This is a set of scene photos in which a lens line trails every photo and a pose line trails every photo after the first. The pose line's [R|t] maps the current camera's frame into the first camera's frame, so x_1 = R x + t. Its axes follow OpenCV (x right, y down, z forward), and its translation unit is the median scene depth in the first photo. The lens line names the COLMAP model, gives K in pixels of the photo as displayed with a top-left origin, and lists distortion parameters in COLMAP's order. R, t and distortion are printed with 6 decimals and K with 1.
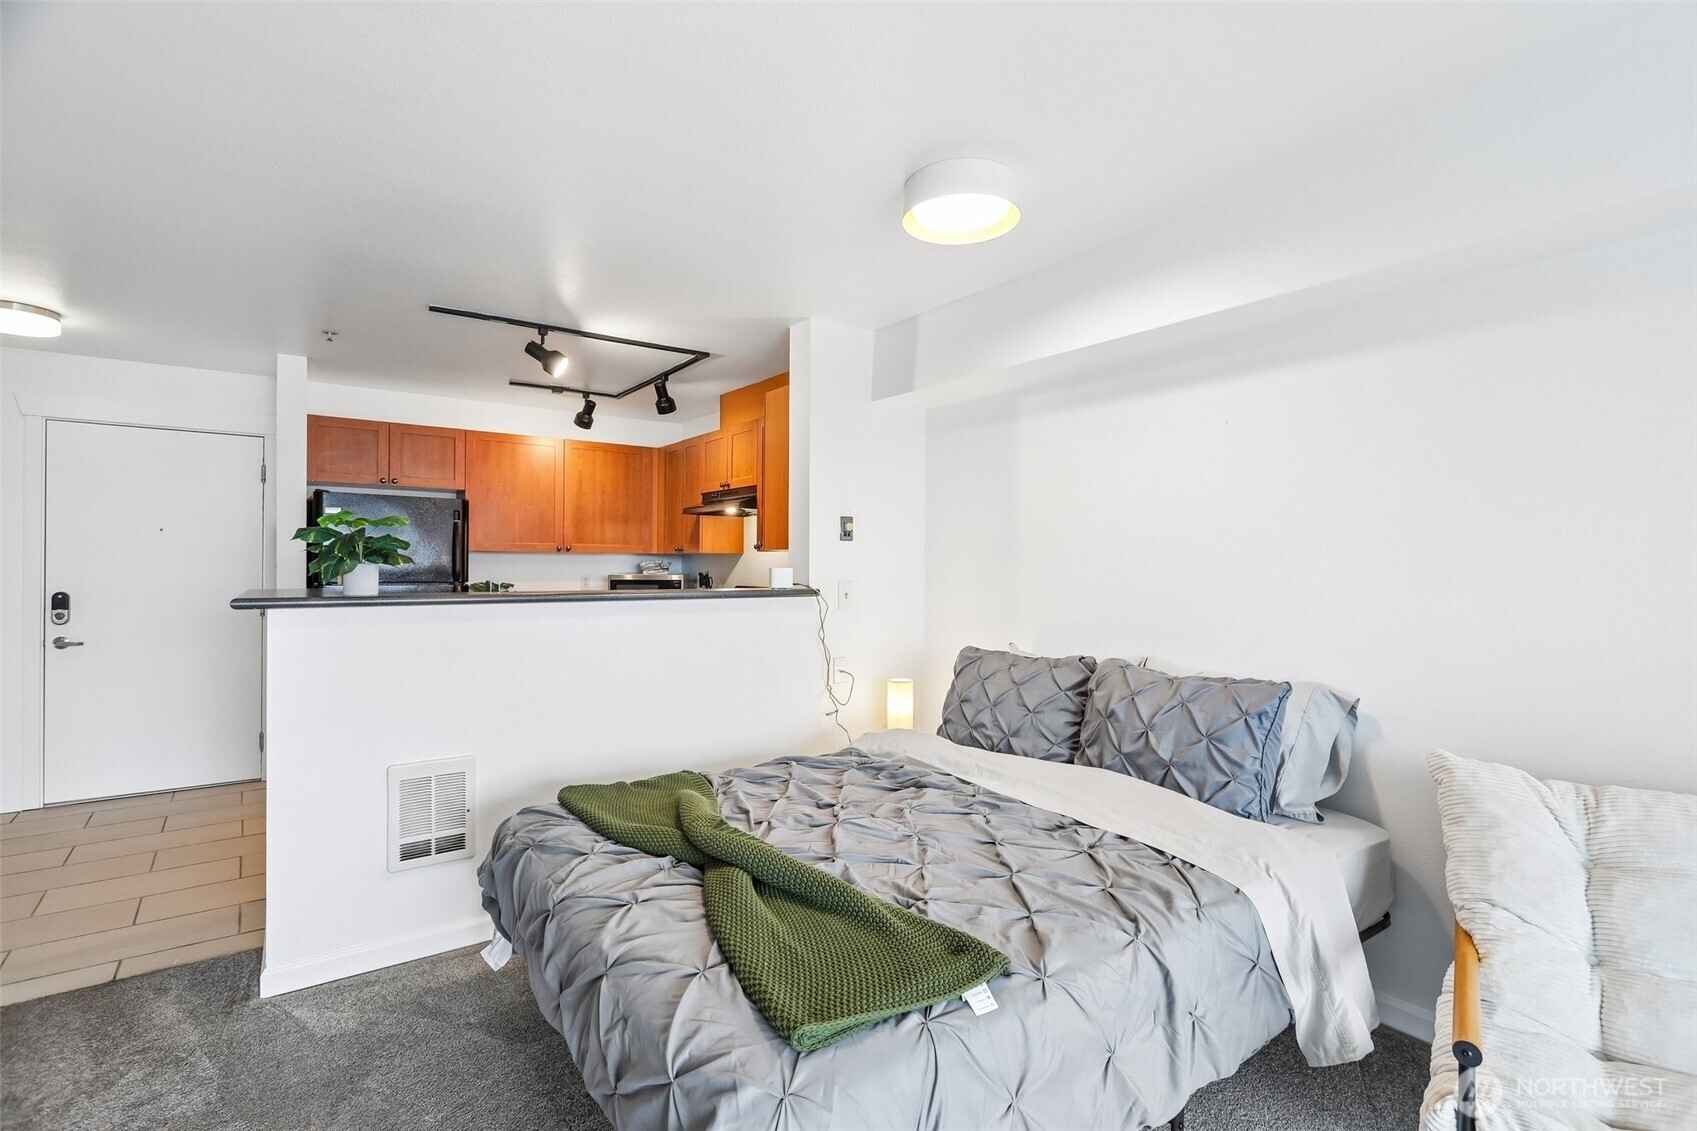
lens RADIAL K [[792.7, 0, 851.9], [0, 792.7, 571.3], [0, 0, 1]] dist [-0.004651, 0.003046]
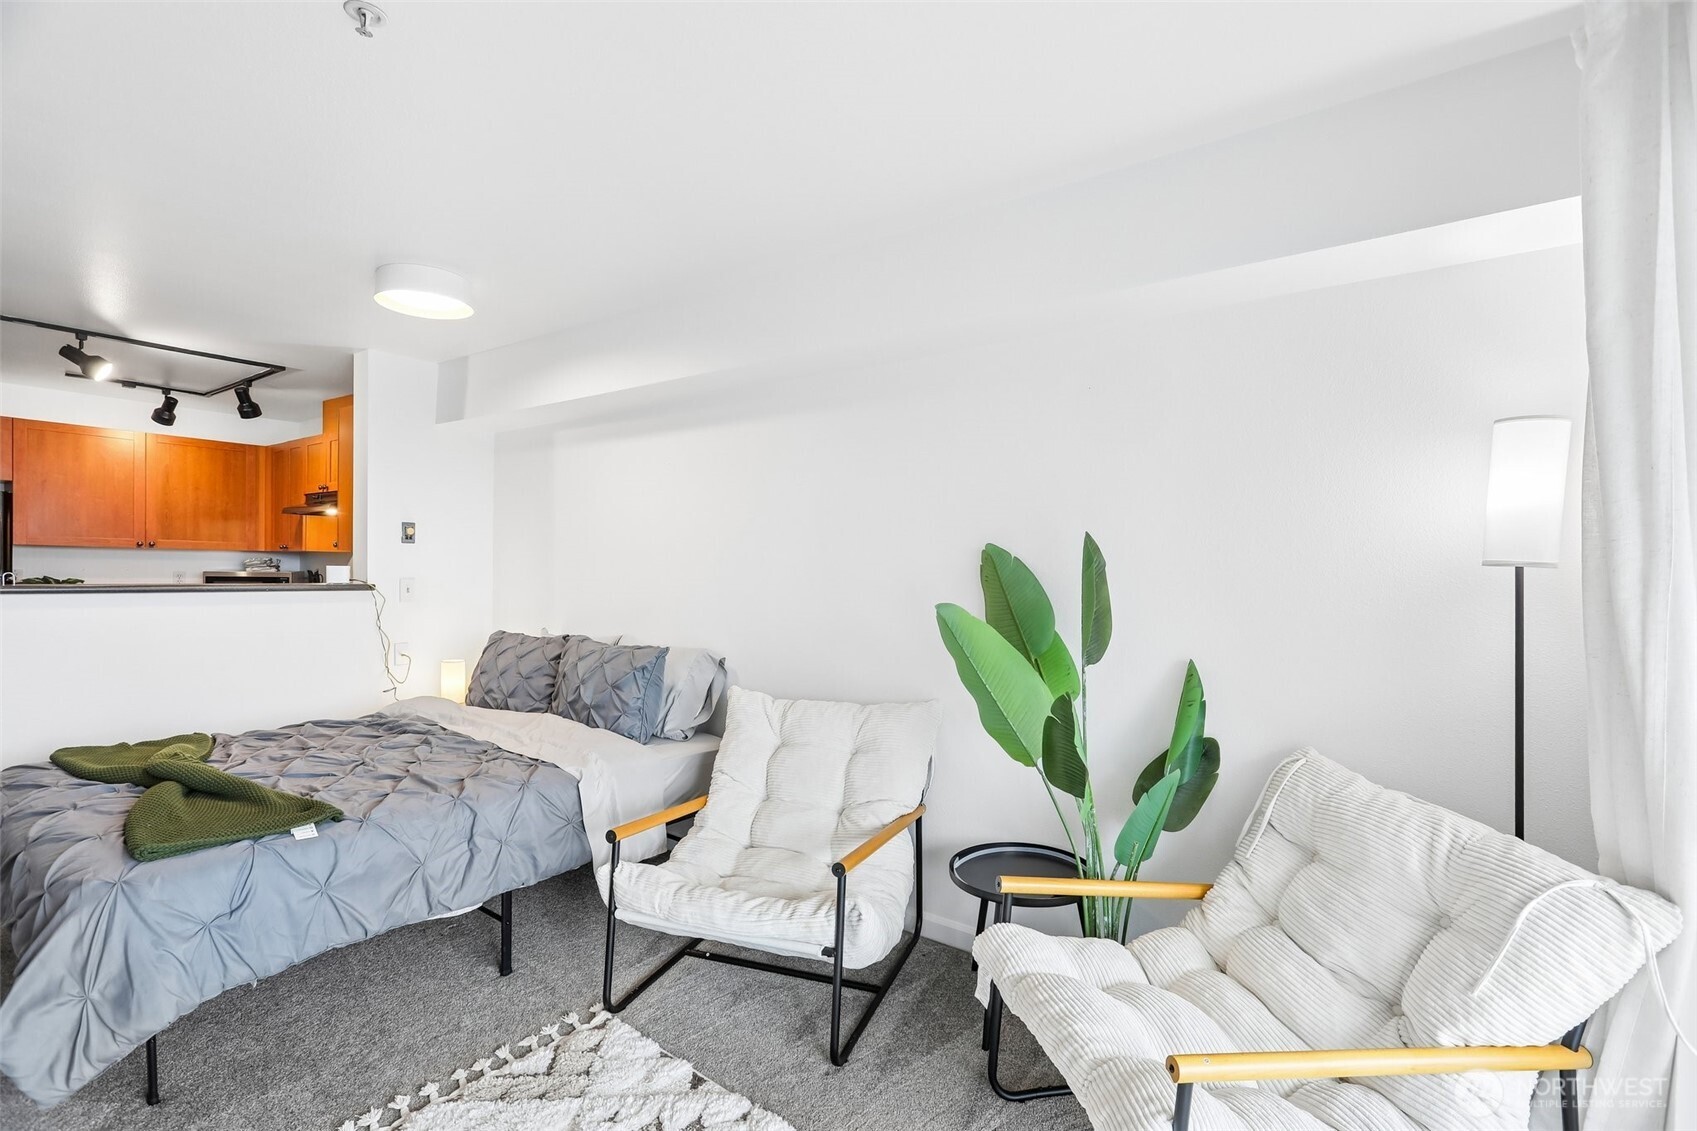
lens RADIAL K [[792.7, 0, 854.0], [0, 792.7, 591.0], [0, 0, 1]] dist [-0.004651, 0.003046]
pose [[0.952768, 0.003920, 0.303674, 0.263007], [-0.010371, 0.999753, 0.019633, 0.001958], [-0.303522, -0.021856, 0.952574, -0.308676]]
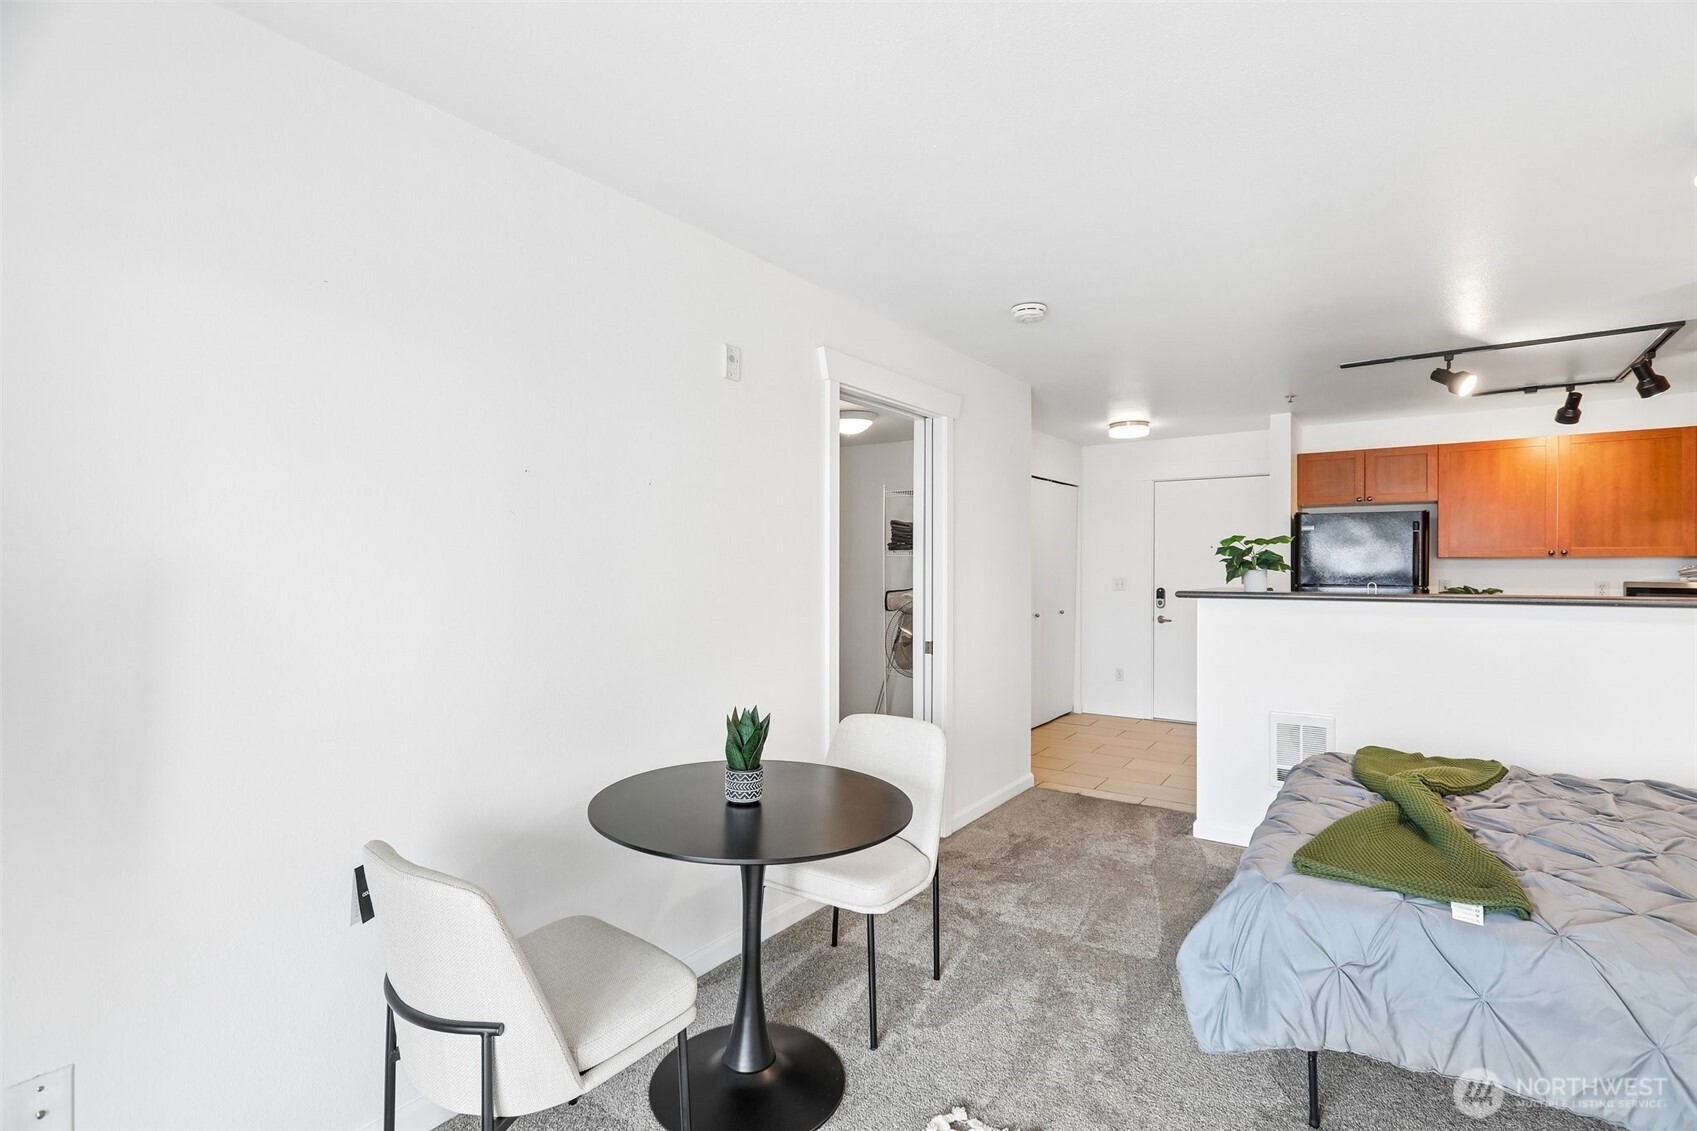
lens RADIAL K [[792.7, 0, 853.6], [0, 792.7, 563.4], [0, 0, 1]] dist [-0.004651, 0.003046]
pose [[0.318670, -0.009421, -0.947819, 0.377568], [-0.006469, 0.999906, -0.012113, 0.000260], [0.947844, 0.009992, 0.318579, -0.122931]]
